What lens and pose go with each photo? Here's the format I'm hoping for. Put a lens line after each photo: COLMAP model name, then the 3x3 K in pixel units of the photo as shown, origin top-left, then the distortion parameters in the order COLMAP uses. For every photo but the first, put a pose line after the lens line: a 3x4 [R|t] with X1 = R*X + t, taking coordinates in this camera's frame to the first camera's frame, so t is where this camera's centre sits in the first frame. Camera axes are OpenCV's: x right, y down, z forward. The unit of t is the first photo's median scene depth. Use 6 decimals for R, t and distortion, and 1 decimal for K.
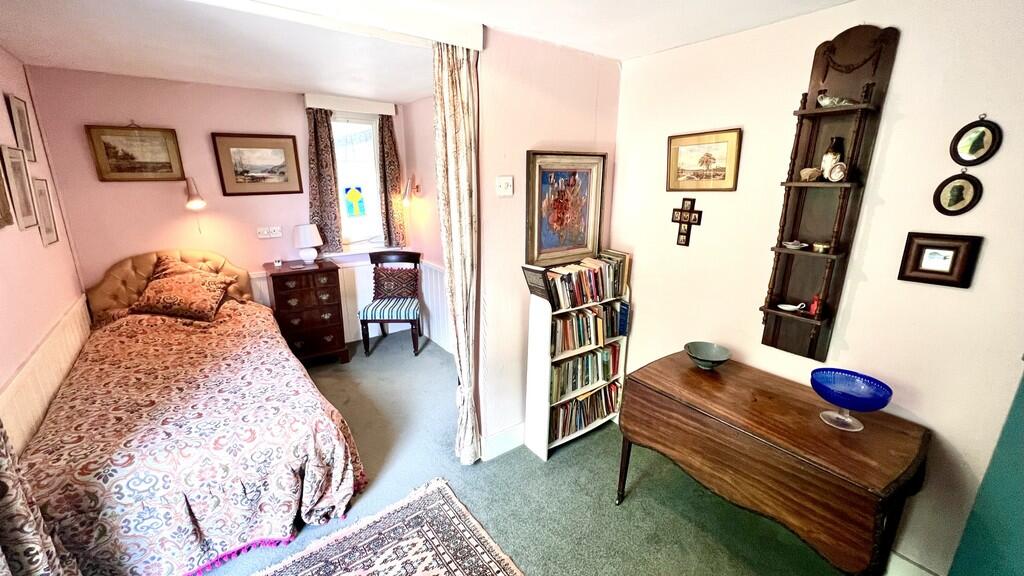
lens RADIAL K [[415.0, 0, 507.1], [0, 415.0, 288.9], [0, 0, 1]] dist [0.001004, 0.000236]
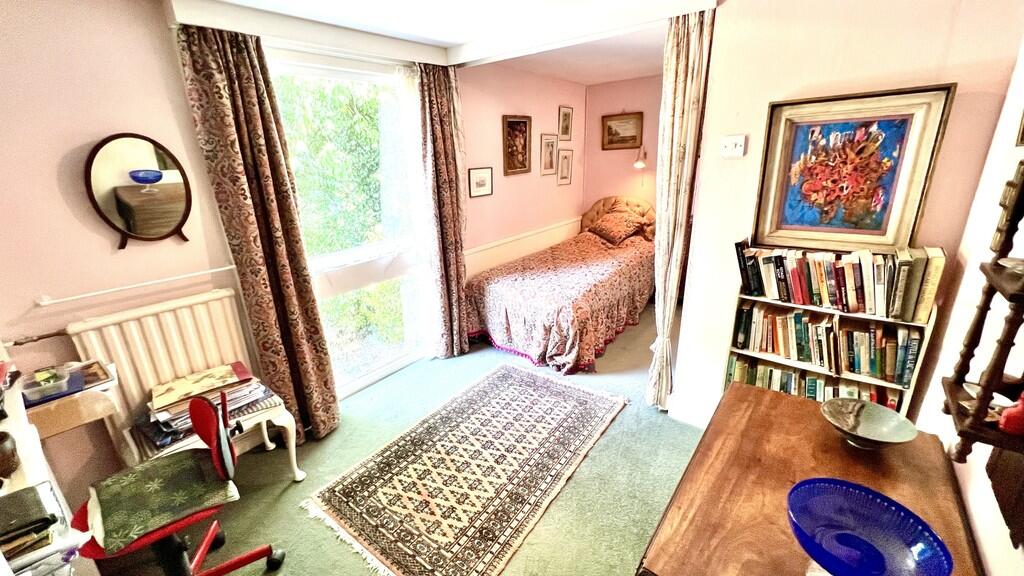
lens RADIAL K [[415.0, 0, 507.1], [0, 415.0, 288.9], [0, 0, 1]] dist [0.001004, 0.000236]
pose [[0.251643, 0.285675, -0.924697, 0.757103], [-0.212002, 0.948510, 0.235338, -0.052610], [0.944315, 0.136816, 0.299250, 0.266018]]
